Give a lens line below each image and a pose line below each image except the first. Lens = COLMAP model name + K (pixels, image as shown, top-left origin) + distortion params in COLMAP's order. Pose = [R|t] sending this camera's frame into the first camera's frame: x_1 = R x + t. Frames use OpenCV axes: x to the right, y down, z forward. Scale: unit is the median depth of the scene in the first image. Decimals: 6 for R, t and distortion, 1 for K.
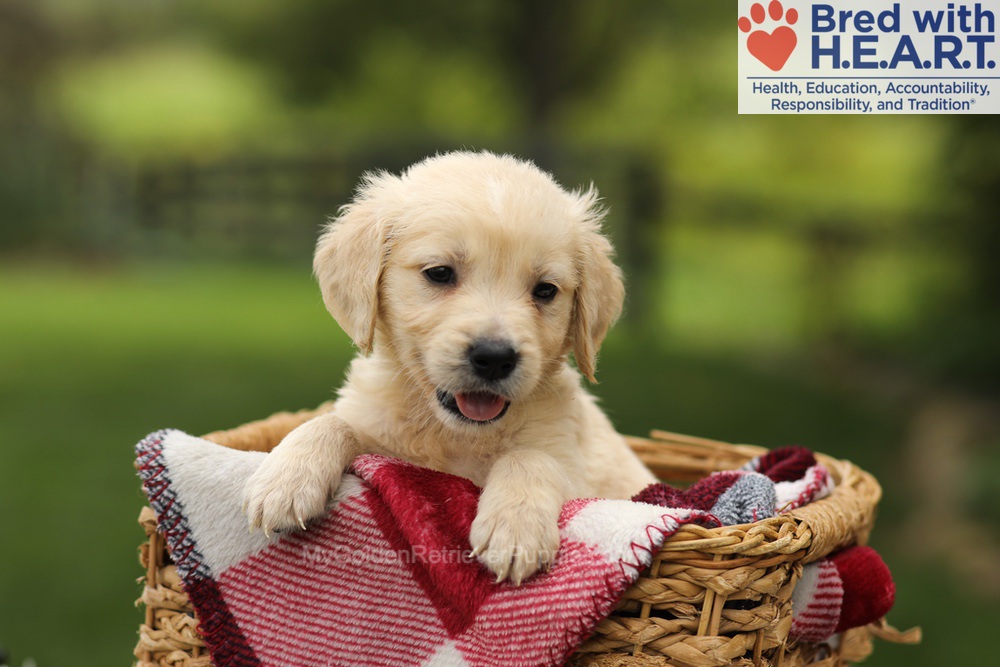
lens RADIAL K [[3228.8, 0, 500.0], [0, 3228.8, 333.5], [0, 0, 1]] dist [-0.032941, 2.098307]
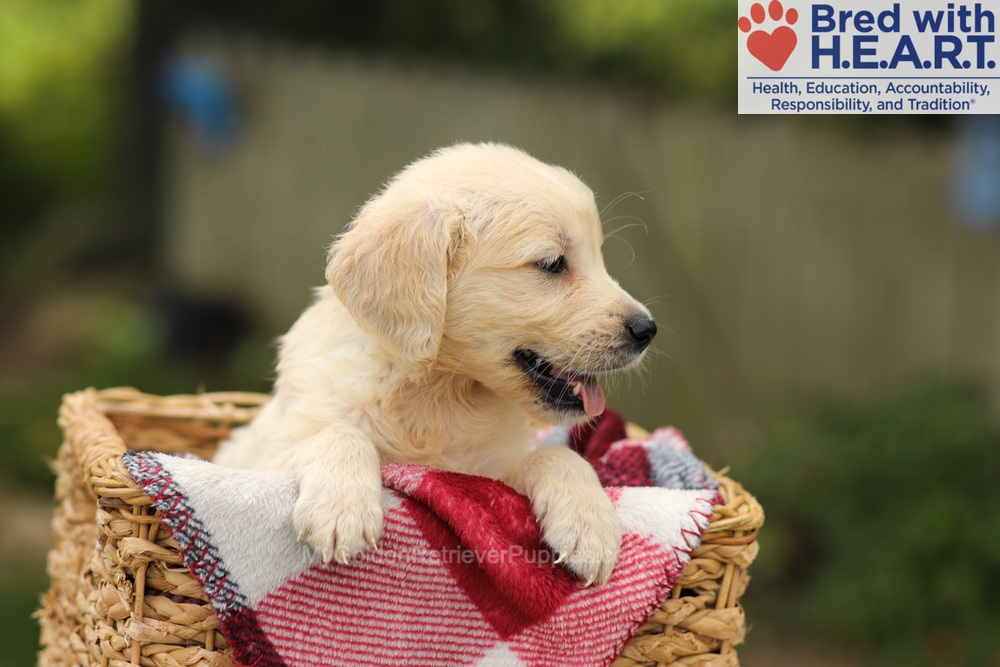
lens RADIAL K [[3228.8, 0, 500.0], [0, 3228.8, 333.5], [0, 0, 1]] dist [-0.032941, 2.098307]
pose [[0.807133, -0.073738, 0.585747, -0.582708], [0.026421, 0.995687, 0.088936, -0.087299], [-0.589779, -0.056307, 0.805599, 0.198307]]
